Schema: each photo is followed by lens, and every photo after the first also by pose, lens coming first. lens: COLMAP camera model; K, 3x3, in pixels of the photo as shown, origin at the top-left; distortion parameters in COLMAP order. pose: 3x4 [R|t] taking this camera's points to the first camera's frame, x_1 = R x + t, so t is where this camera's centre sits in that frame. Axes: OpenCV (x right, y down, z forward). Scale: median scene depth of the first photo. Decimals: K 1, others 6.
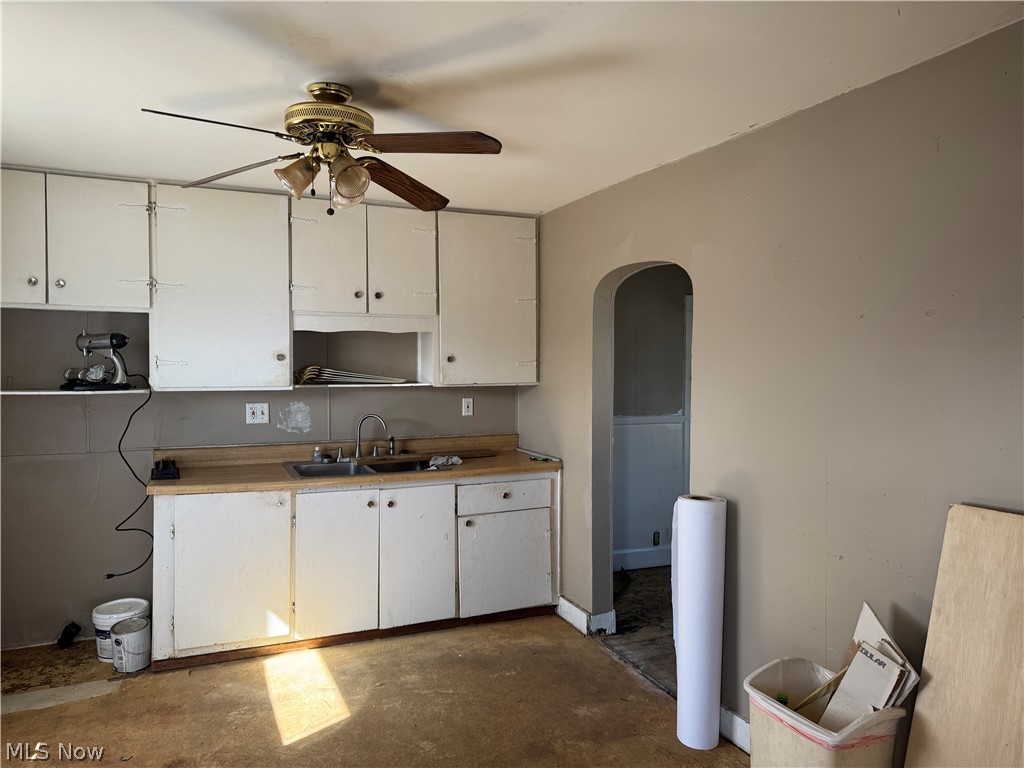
lens RADIAL K [[698.6, 0, 512.0], [0, 698.6, 384.0], [0, 0, 1]] dist [0.073900, -0.099162]
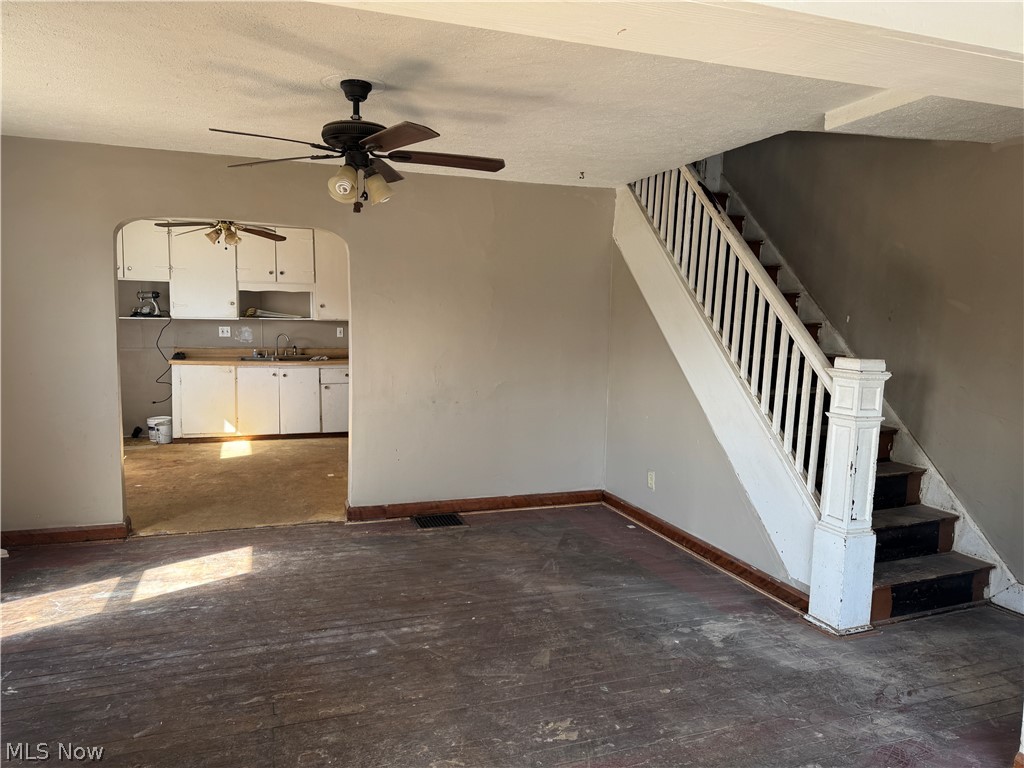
lens RADIAL K [[698.6, 0, 512.0], [0, 698.6, 384.0], [0, 0, 1]] dist [0.073900, -0.099162]
pose [[0.997625, 0.018397, -0.066374, 0.639115], [-0.013879, 0.997596, 0.067900, 0.046031], [0.067463, -0.066818, 0.995482, -1.032731]]
